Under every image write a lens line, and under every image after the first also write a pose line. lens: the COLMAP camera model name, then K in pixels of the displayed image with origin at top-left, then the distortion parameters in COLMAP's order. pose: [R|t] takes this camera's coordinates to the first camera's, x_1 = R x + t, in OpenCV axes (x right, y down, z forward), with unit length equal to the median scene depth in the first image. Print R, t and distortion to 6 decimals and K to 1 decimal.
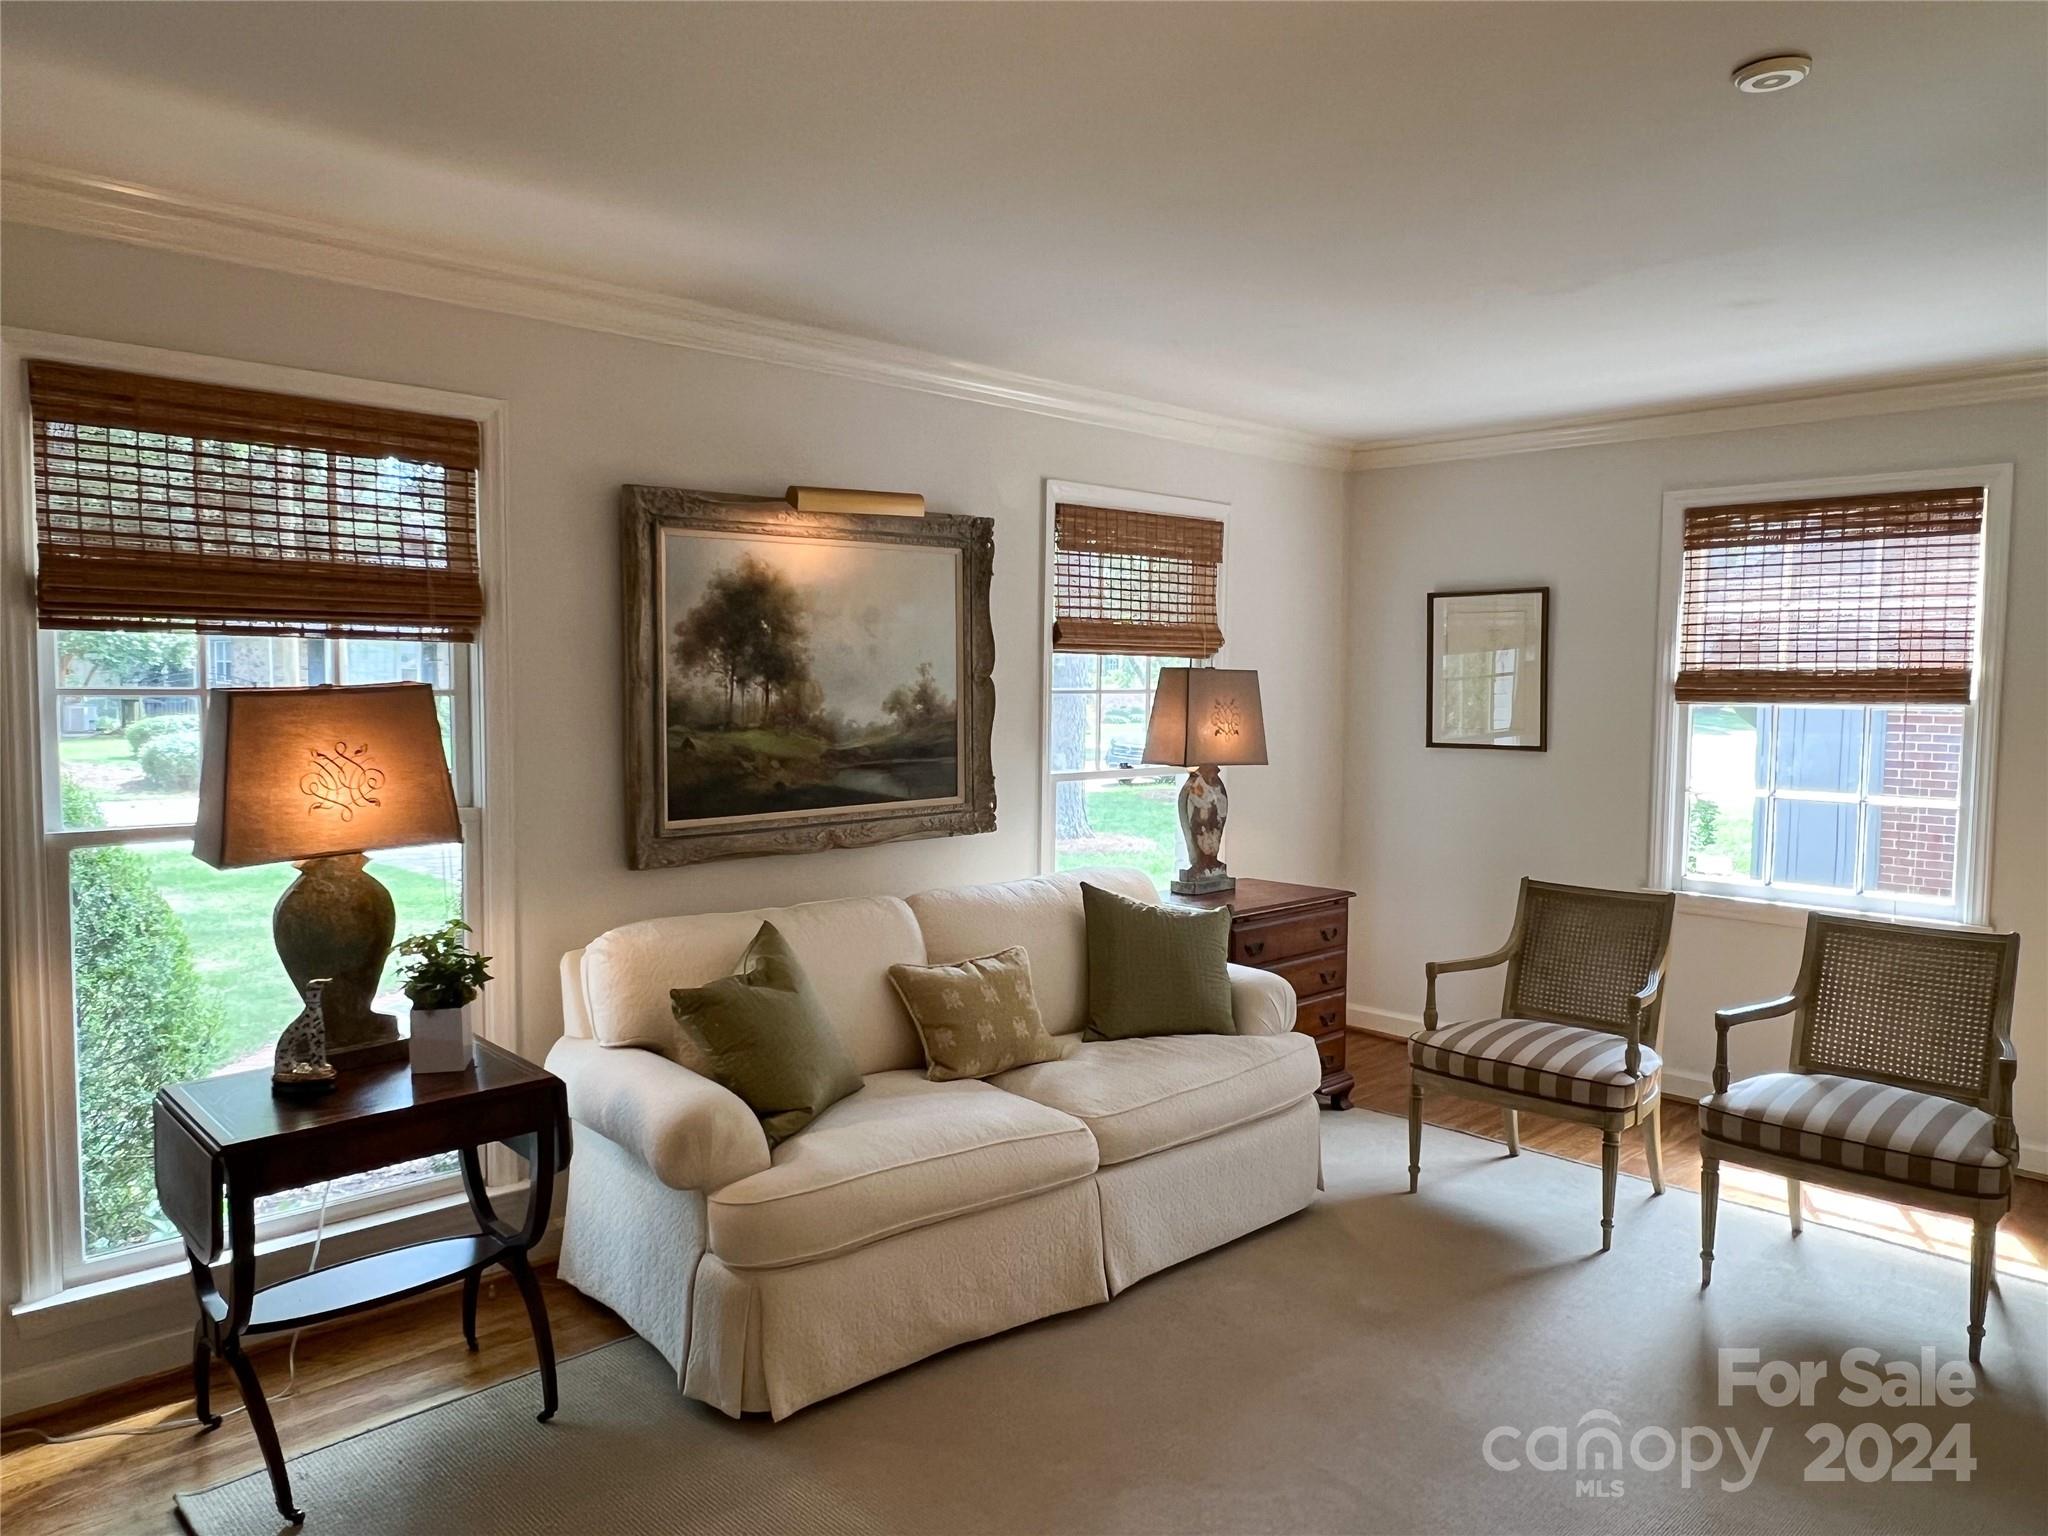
lens RADIAL K [[1428.8, 0, 1022.5], [0, 1428.8, 772.0], [0, 0, 1]] dist [-0.000332, -0.000465]
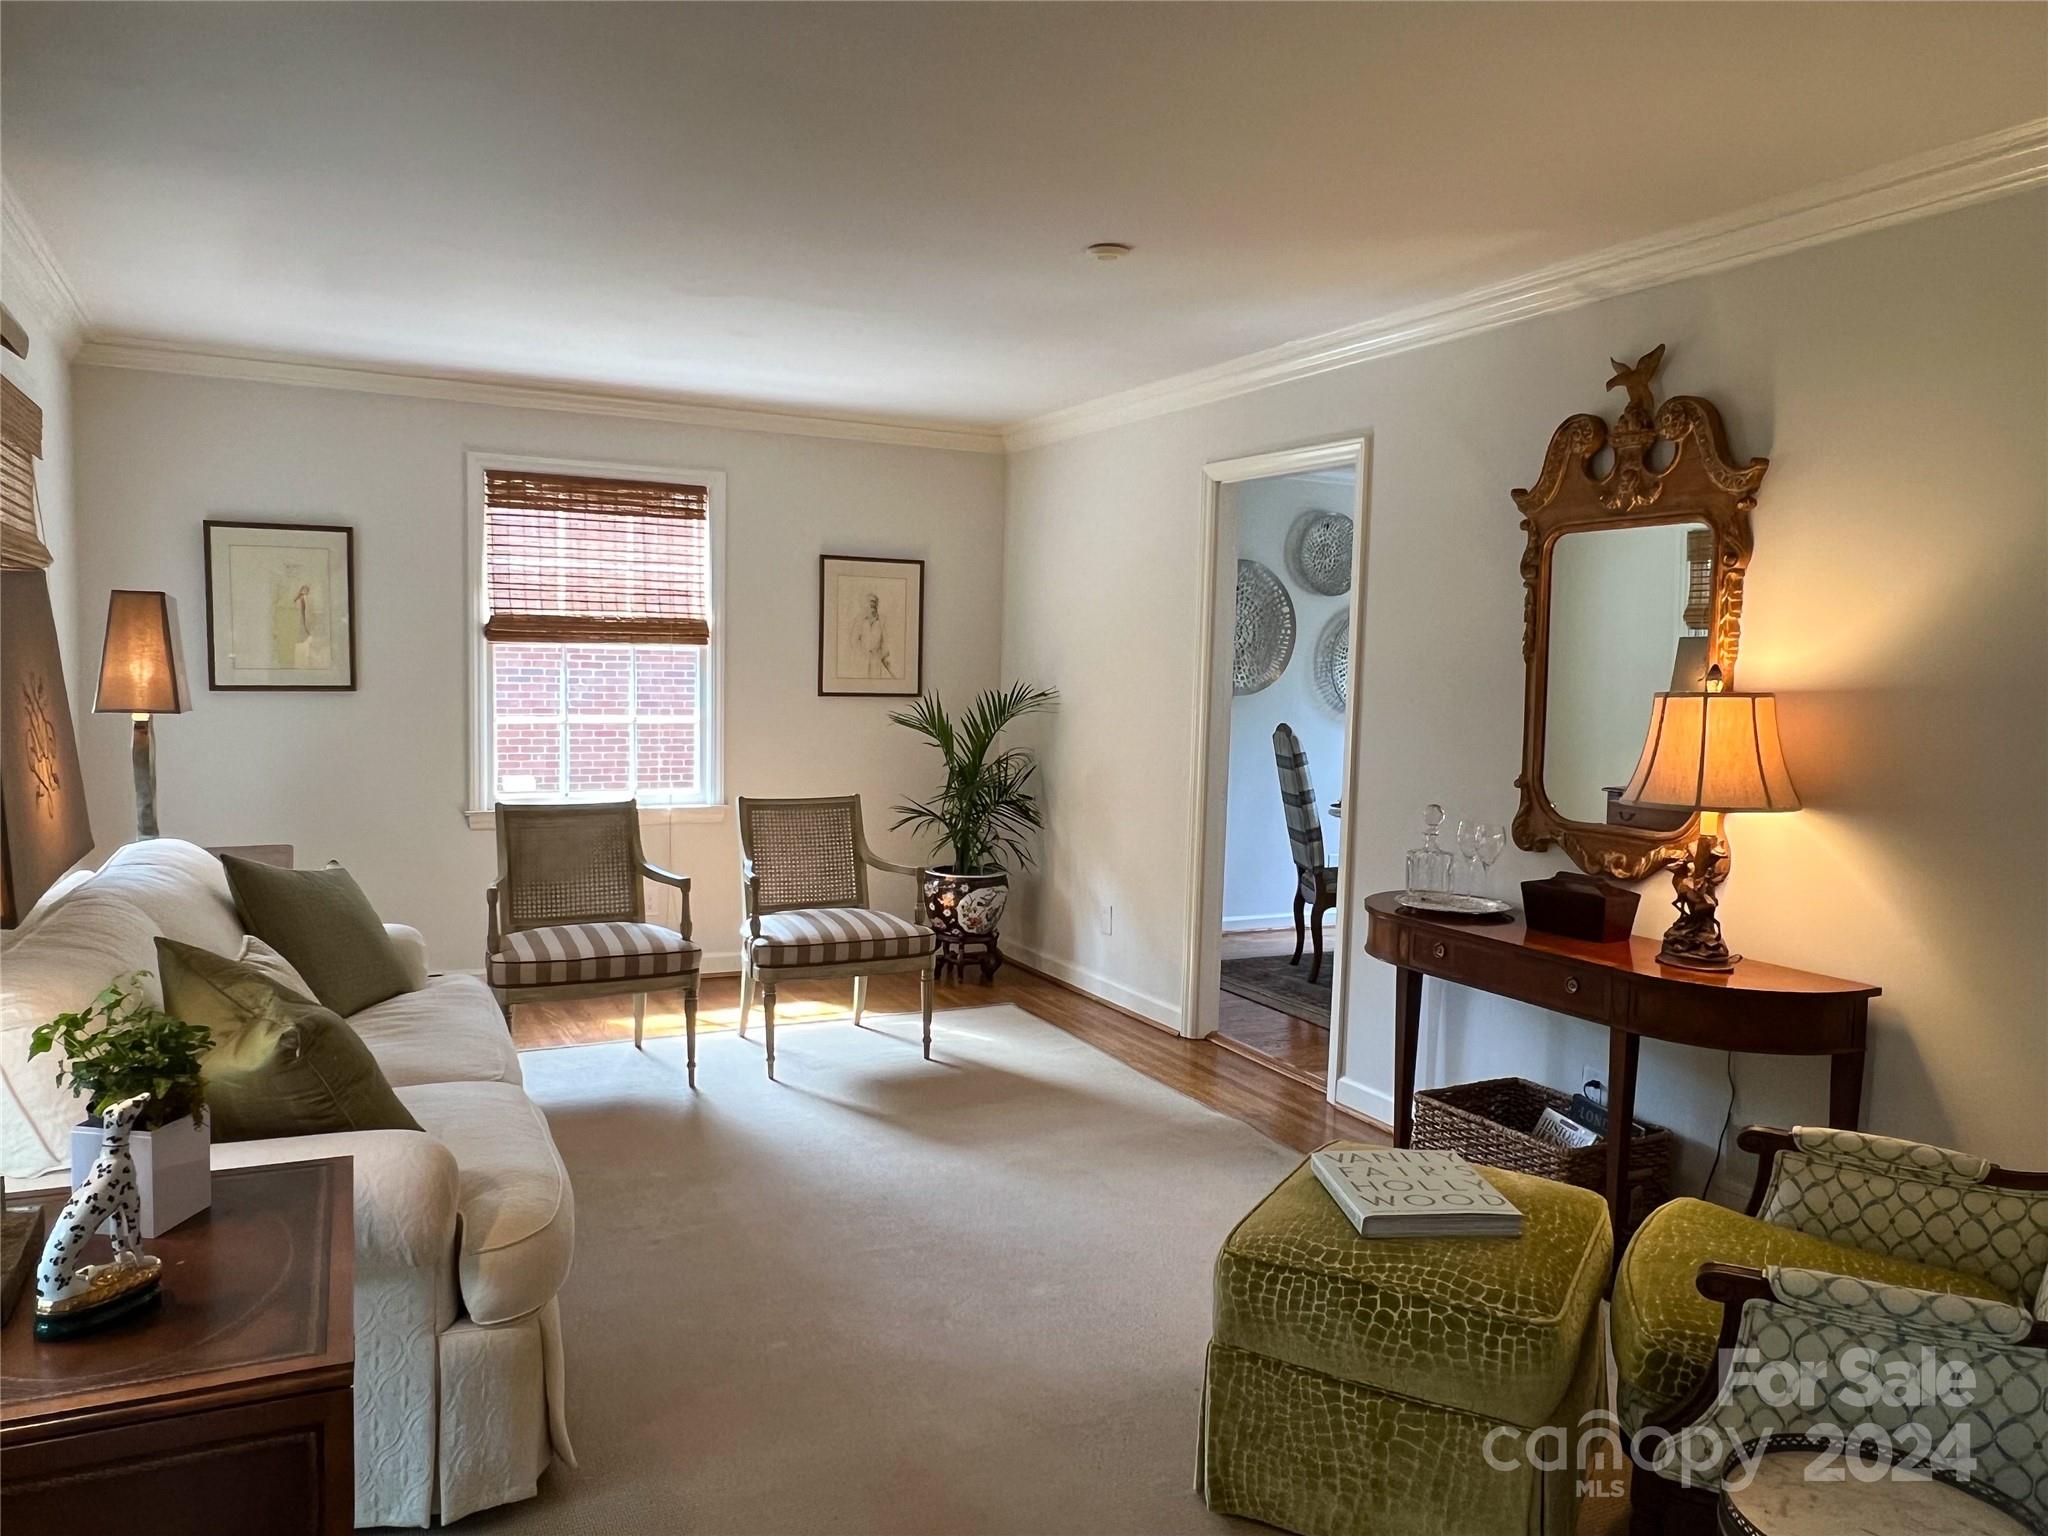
lens RADIAL K [[1428.8, 0, 1016.2], [0, 1428.8, 770.7], [0, 0, 1]] dist [-0.000332, -0.000465]
pose [[0.297677, -0.079904, 0.951317, -0.525308], [0.041554, 0.996631, 0.070708, -0.010751], [-0.953762, 0.018483, 0.299994, 0.281215]]
